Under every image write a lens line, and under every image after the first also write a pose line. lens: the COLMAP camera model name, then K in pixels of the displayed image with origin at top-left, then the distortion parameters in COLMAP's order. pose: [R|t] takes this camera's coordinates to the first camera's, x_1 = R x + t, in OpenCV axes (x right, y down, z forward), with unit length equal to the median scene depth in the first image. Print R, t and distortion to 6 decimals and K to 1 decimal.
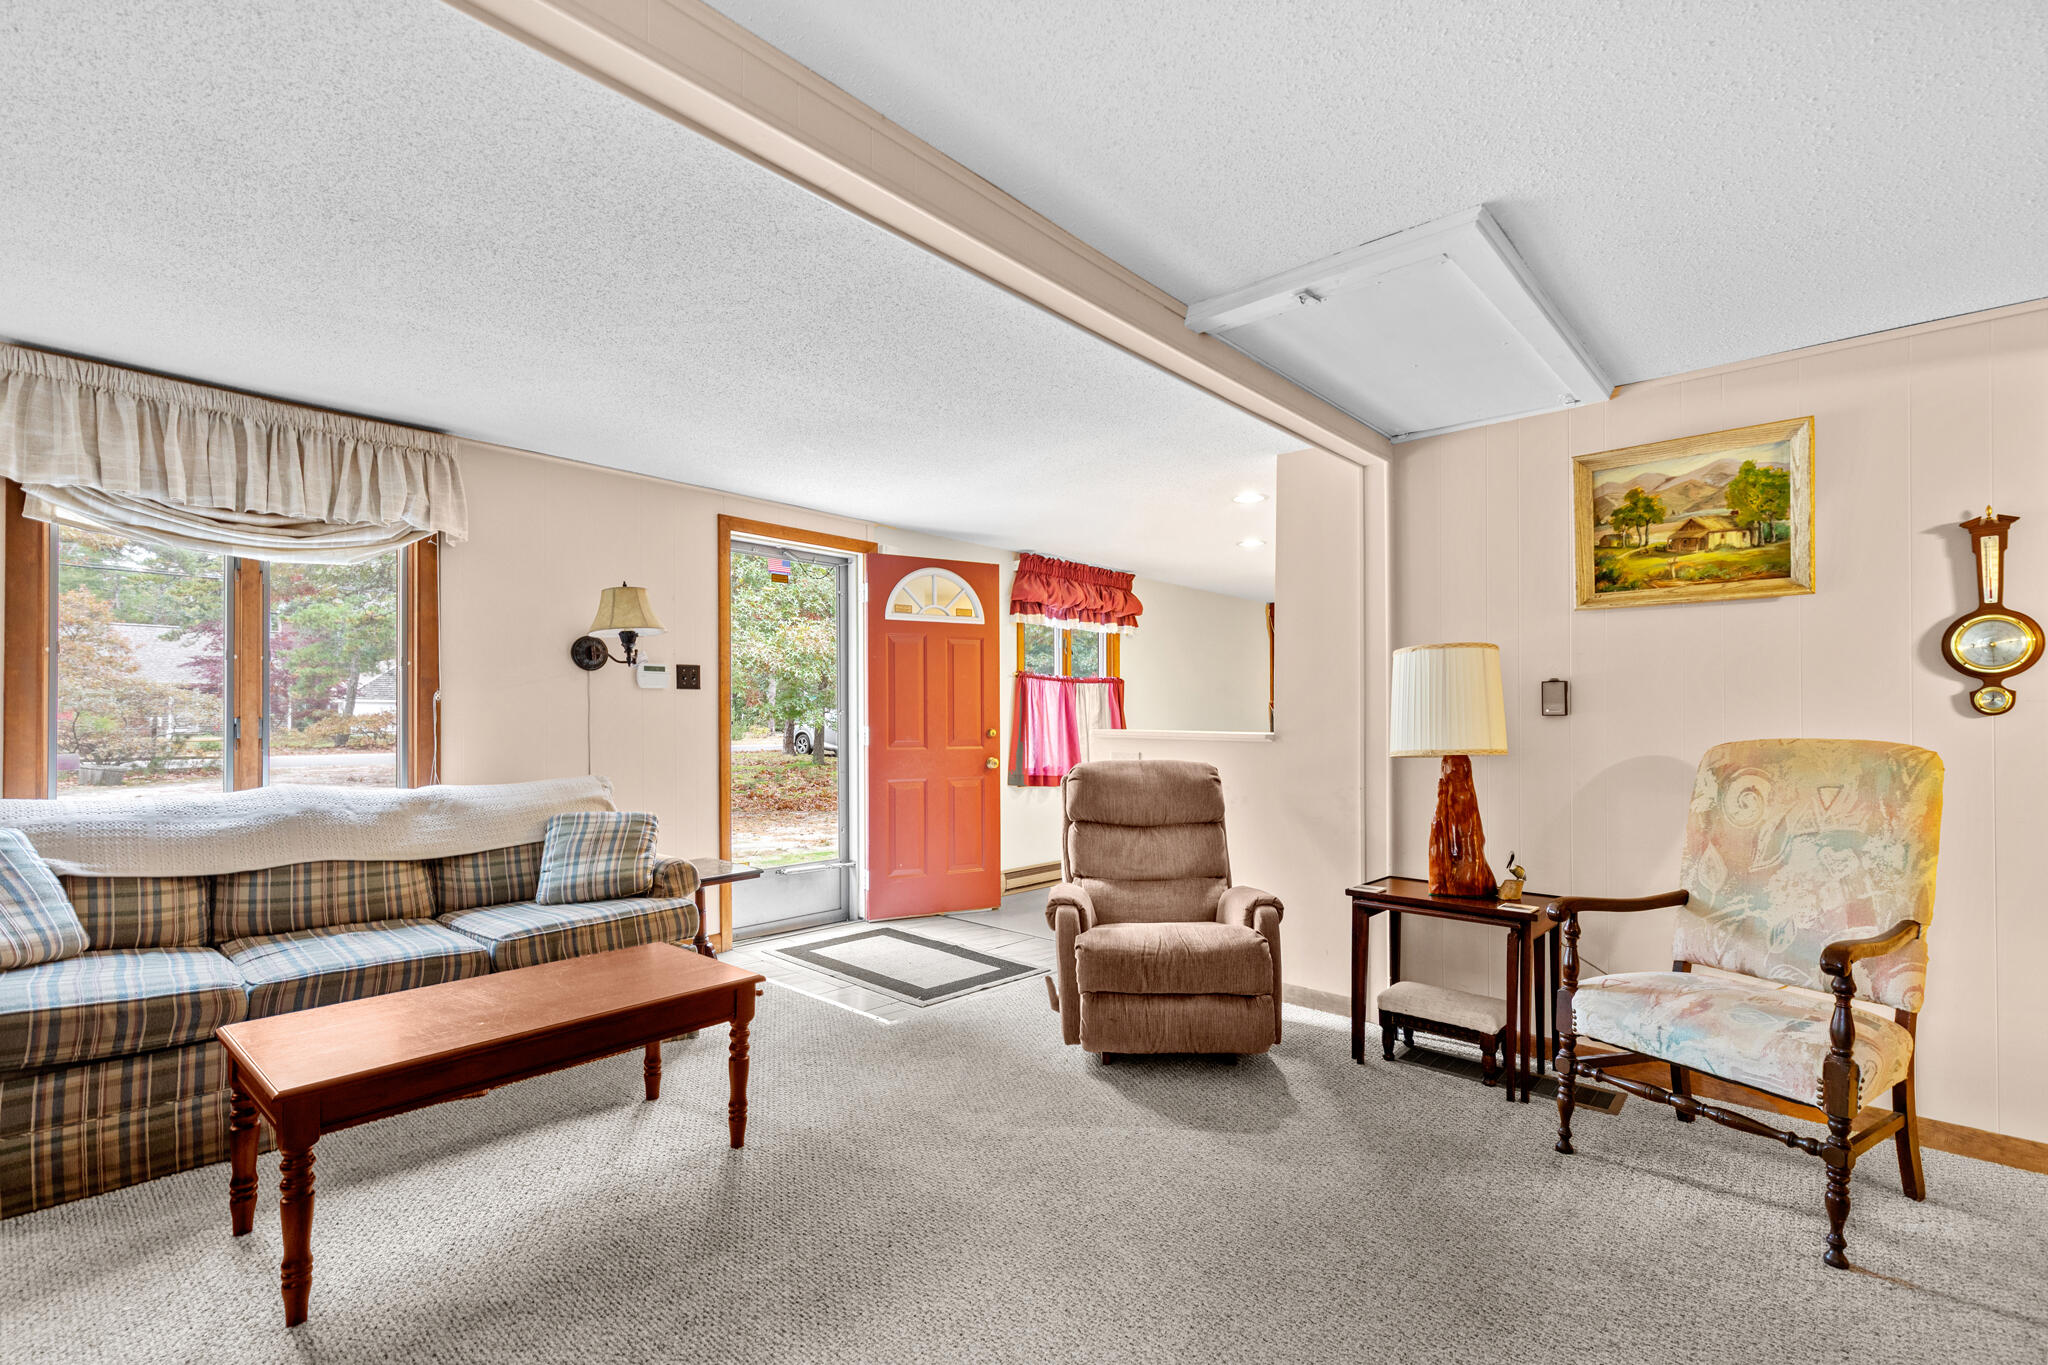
lens RADIAL K [[939.1, 0, 1023.6], [0, 939.1, 713.7], [0, 0, 1]] dist [0.007848, -0.001347]
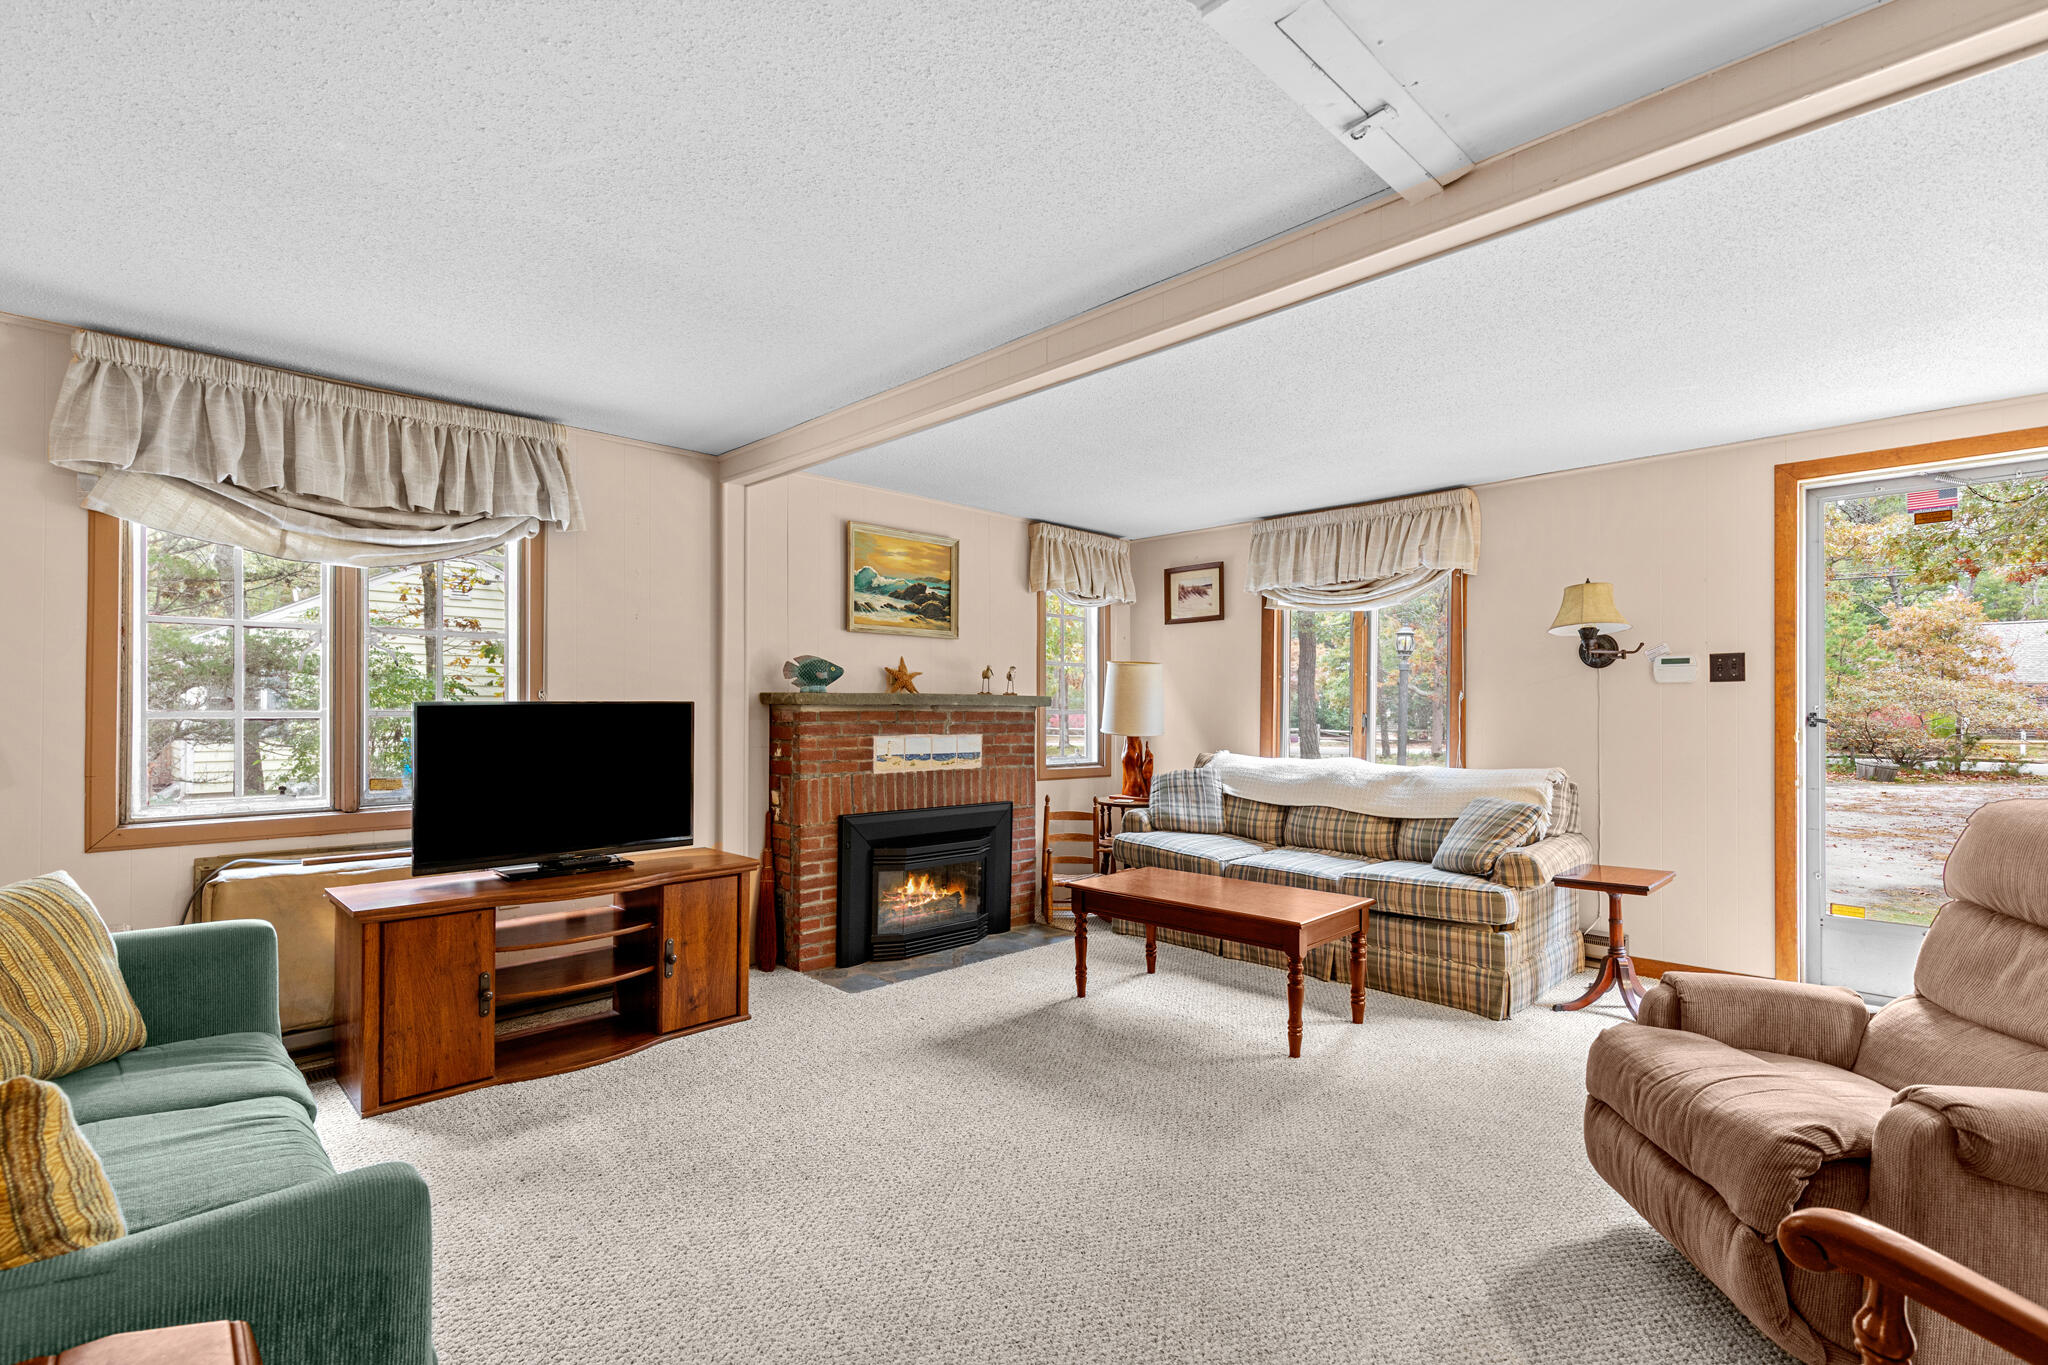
lens RADIAL K [[939.1, 0, 1027.6], [0, 939.1, 702.7], [0, 0, 1]] dist [0.007848, -0.001347]
pose [[-0.072525, -0.012965, -0.997282, 0.741313], [-0.000950, 0.999916, -0.012930, 0.006659], [0.997366, 0.000010, -0.072532, 0.566161]]
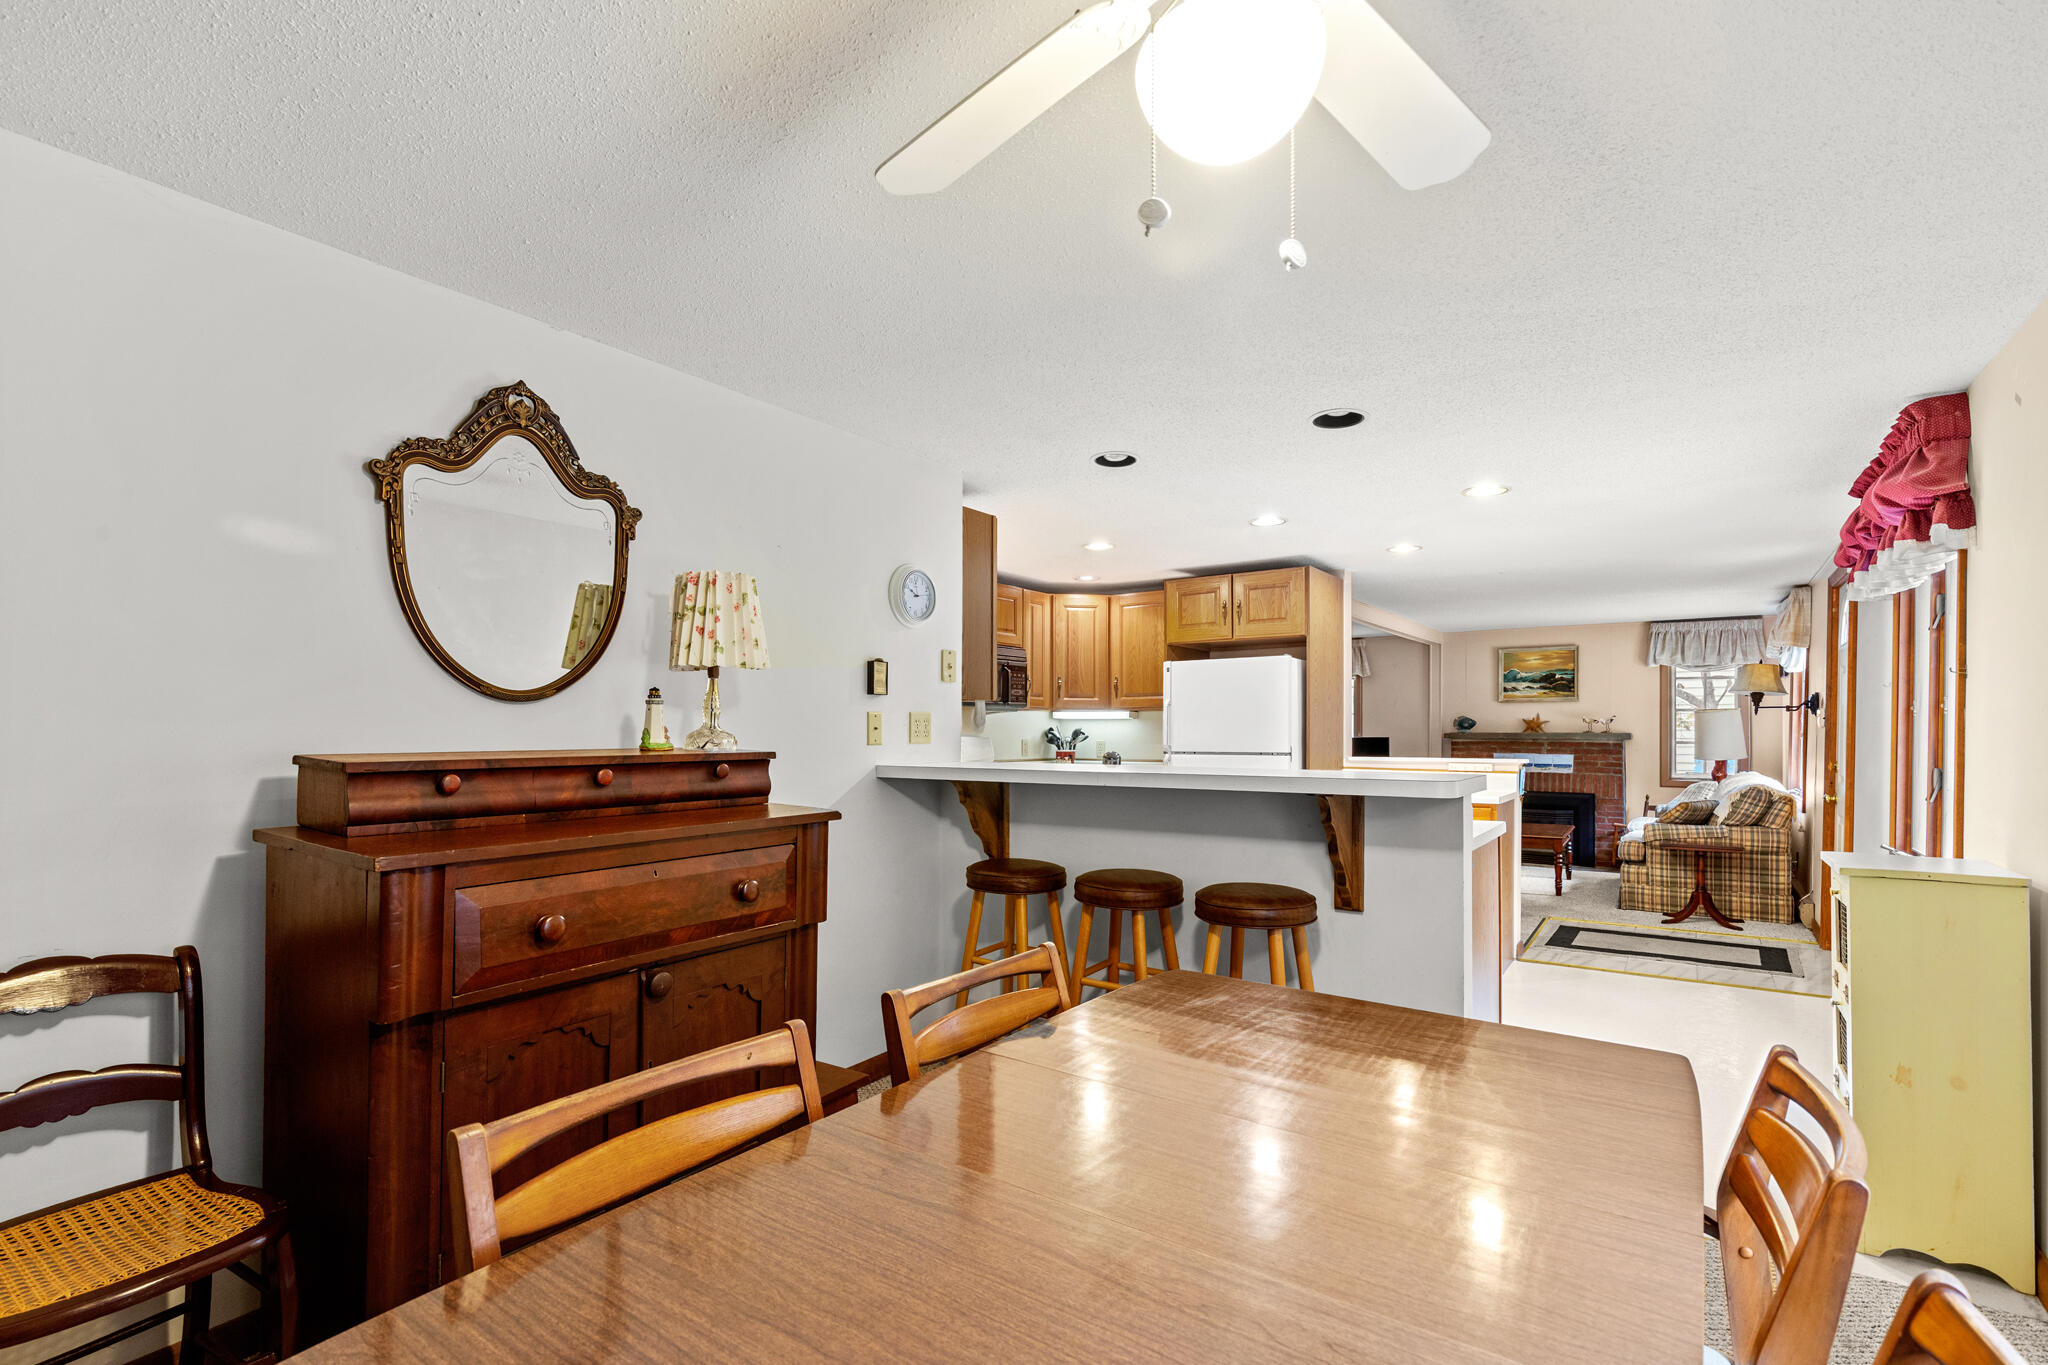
lens RADIAL K [[939.1, 0, 1015.8], [0, 939.1, 744.4], [0, 0, 1]] dist [0.007848, -0.001347]
pose [[-0.992324, -0.002857, -0.123629, 1.176149], [-0.004392, 0.999917, 0.012147, -0.017428], [0.123584, 0.012597, -0.992254, 2.829973]]
